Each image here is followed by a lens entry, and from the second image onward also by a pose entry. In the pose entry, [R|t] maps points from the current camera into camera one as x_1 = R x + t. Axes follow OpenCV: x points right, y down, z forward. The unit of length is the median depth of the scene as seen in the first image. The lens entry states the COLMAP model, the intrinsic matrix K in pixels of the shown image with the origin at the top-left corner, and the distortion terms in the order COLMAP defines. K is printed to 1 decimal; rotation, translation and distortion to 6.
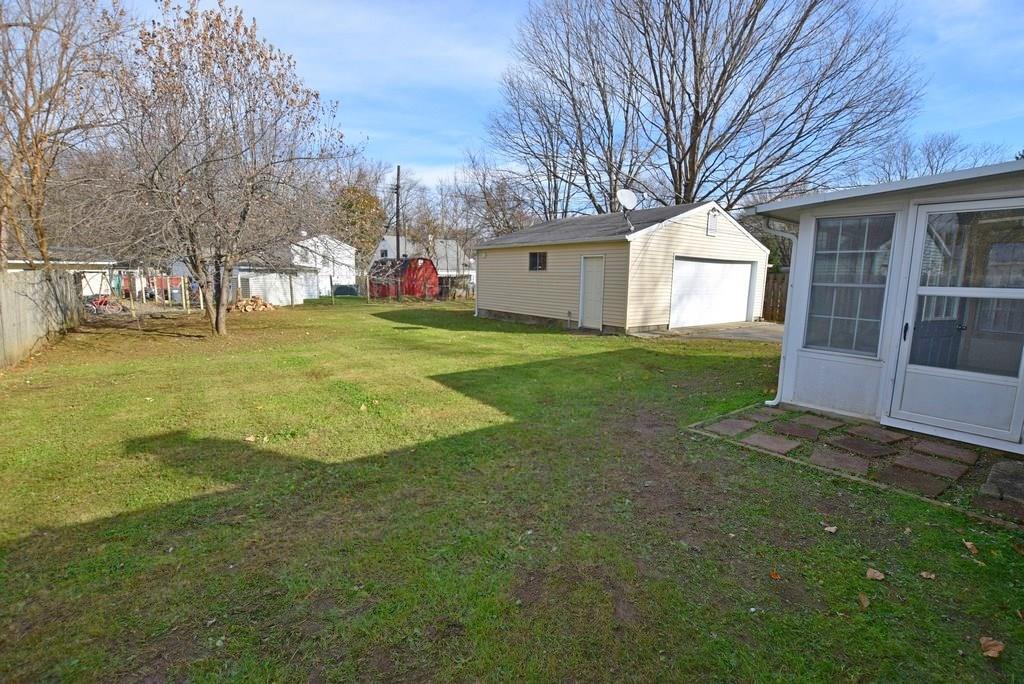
lens RADIAL K [[451.3, 0, 515.2], [0, 451.3, 341.7], [0, 0, 1]] dist [-0.032320, 0.000722]
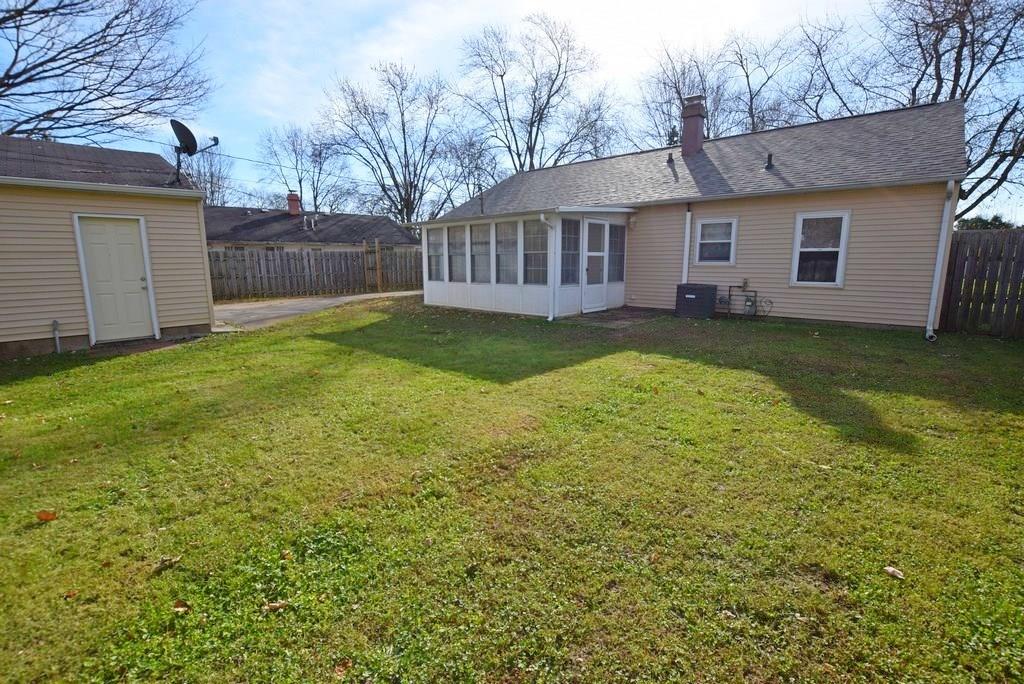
lens RADIAL K [[451.3, 0, 515.2], [0, 451.3, 341.7], [0, 0, 1]] dist [-0.032320, 0.000722]
pose [[-0.160403, -0.192474, 0.968104, -0.757239], [0.147231, 0.965165, 0.216285, -0.122075], [-0.976009, 0.177227, -0.126477, 0.895265]]
